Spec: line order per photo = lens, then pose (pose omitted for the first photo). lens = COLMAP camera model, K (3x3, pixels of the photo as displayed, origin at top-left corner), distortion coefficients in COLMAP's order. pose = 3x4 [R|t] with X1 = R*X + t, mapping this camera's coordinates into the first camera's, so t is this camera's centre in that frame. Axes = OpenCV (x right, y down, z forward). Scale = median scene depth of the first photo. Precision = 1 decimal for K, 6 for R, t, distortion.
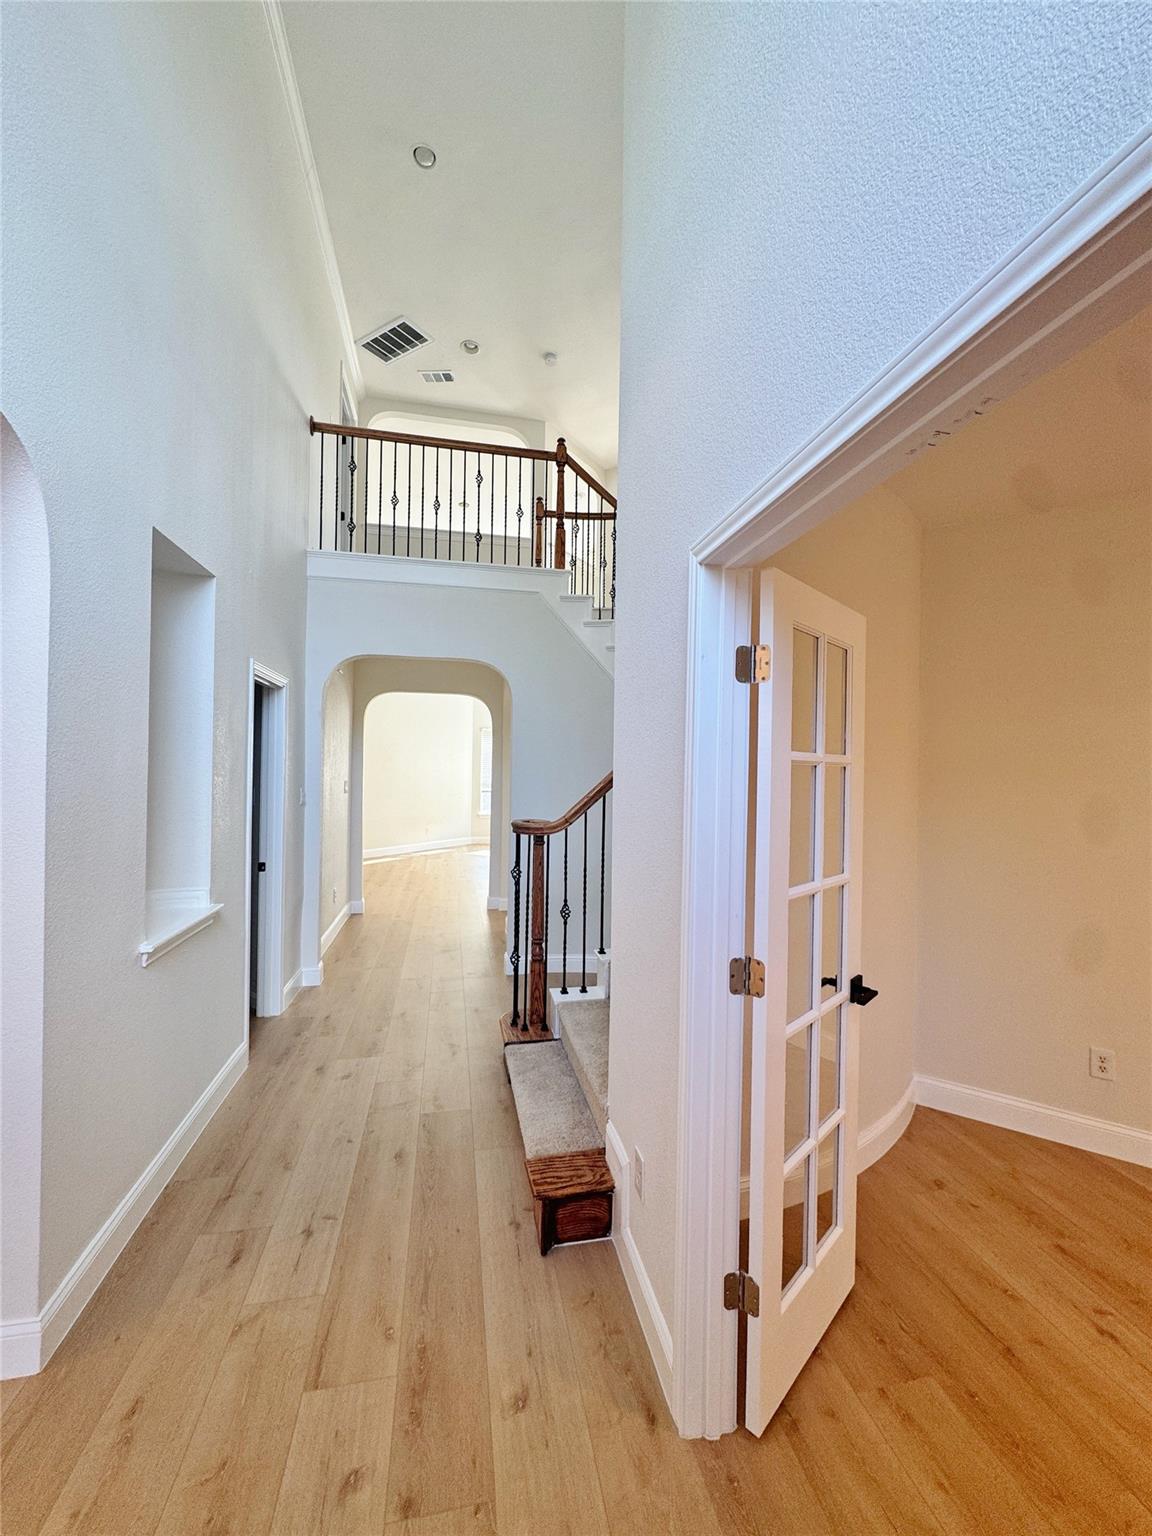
lens RADIAL K [[613.8, 0, 578.0], [0, 613.8, 767.7], [0, 0, 1]] dist [-0.002635, -0.000064]
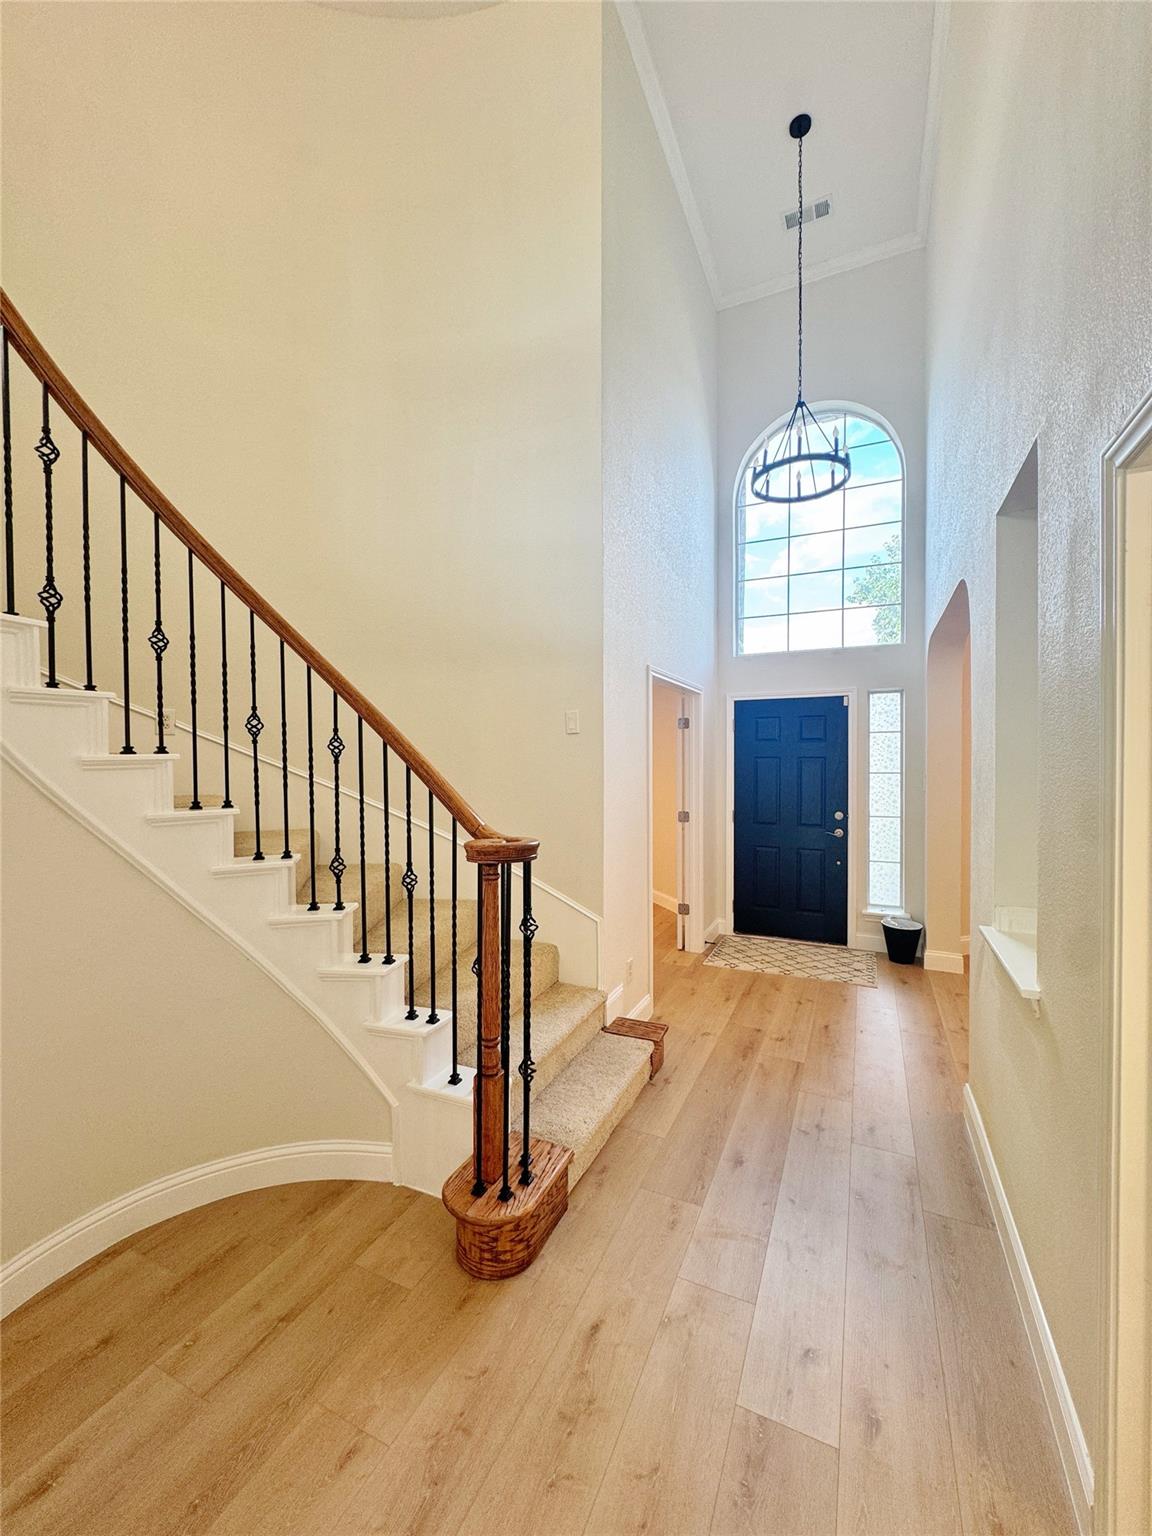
lens RADIAL K [[613.8, 0, 578.0], [0, 613.8, 767.7], [0, 0, 1]] dist [-0.002635, -0.000064]
pose [[-0.799695, -0.021196, 0.600032, -0.389492], [-0.007356, 0.999648, 0.025510, 0.000987], [-0.600361, 0.015987, -0.799569, 1.137452]]
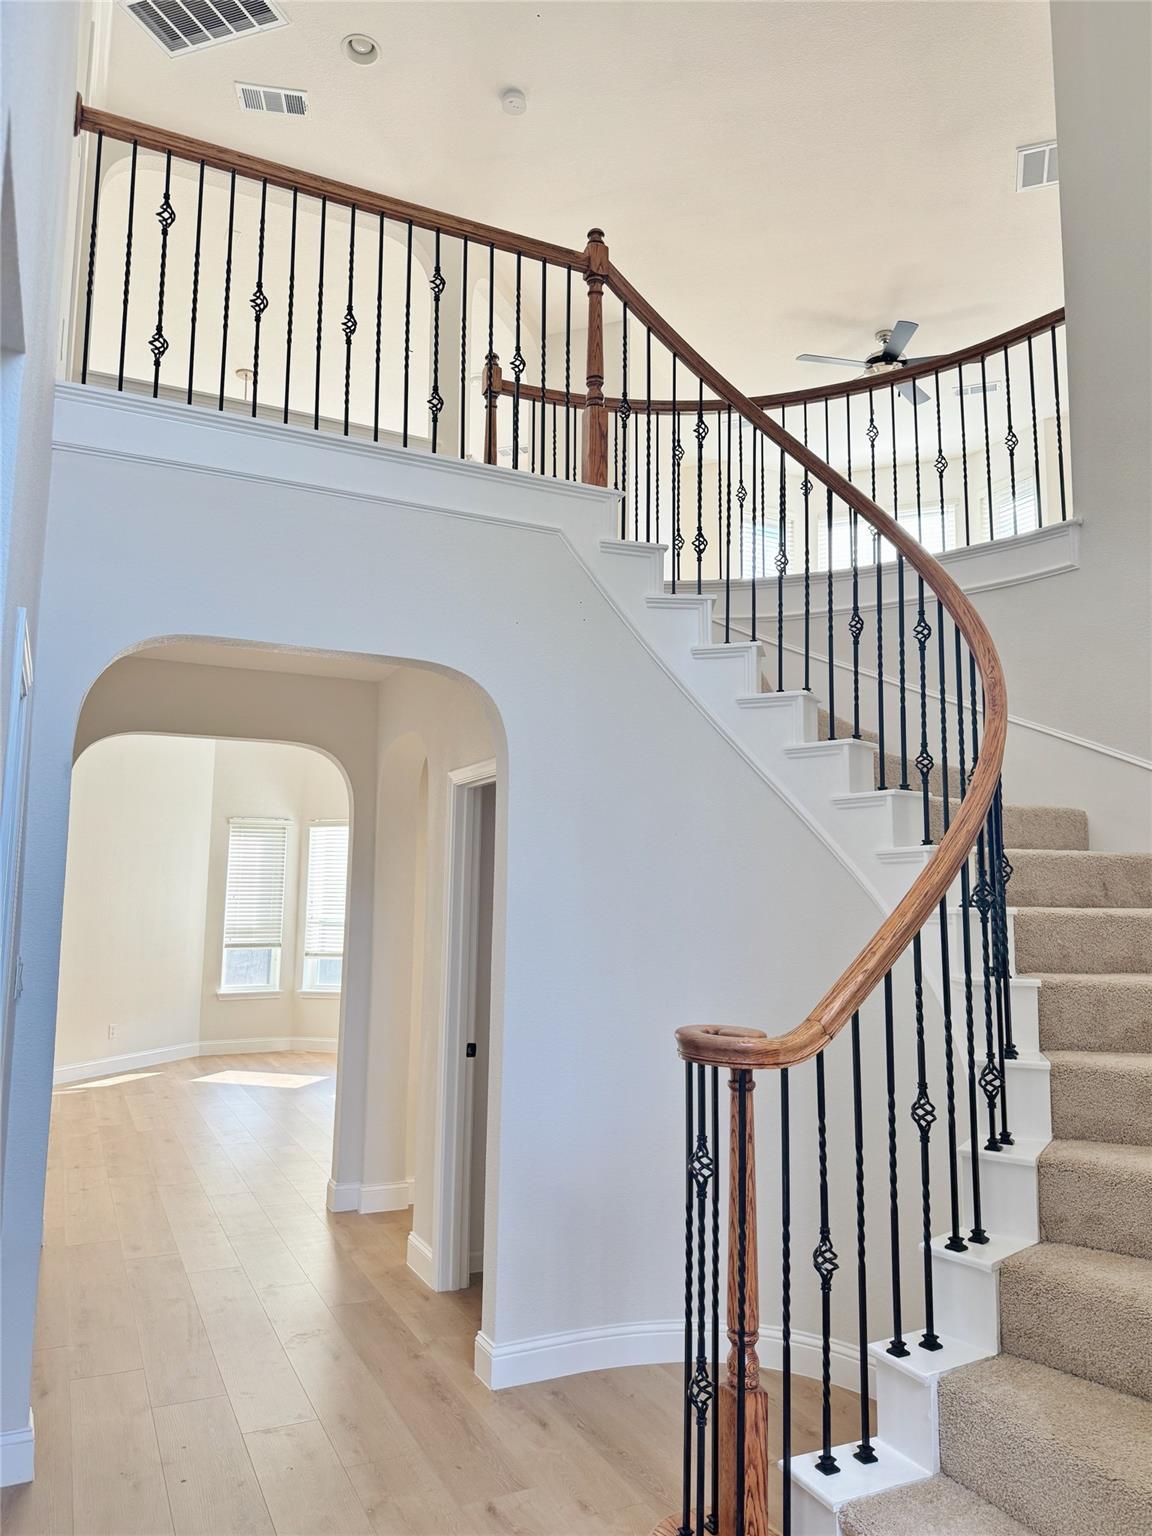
lens RADIAL K [[1076.1, 0, 584.0], [0, 1076.1, 772.9], [0, 0, 1]] dist [0.052209, -0.063124]
pose [[0.971119, 0.018409, 0.237884, -0.258265], [0.007914, 0.993985, -0.109229, -0.006696], [-0.238464, 0.107957, 0.965132, 0.220648]]
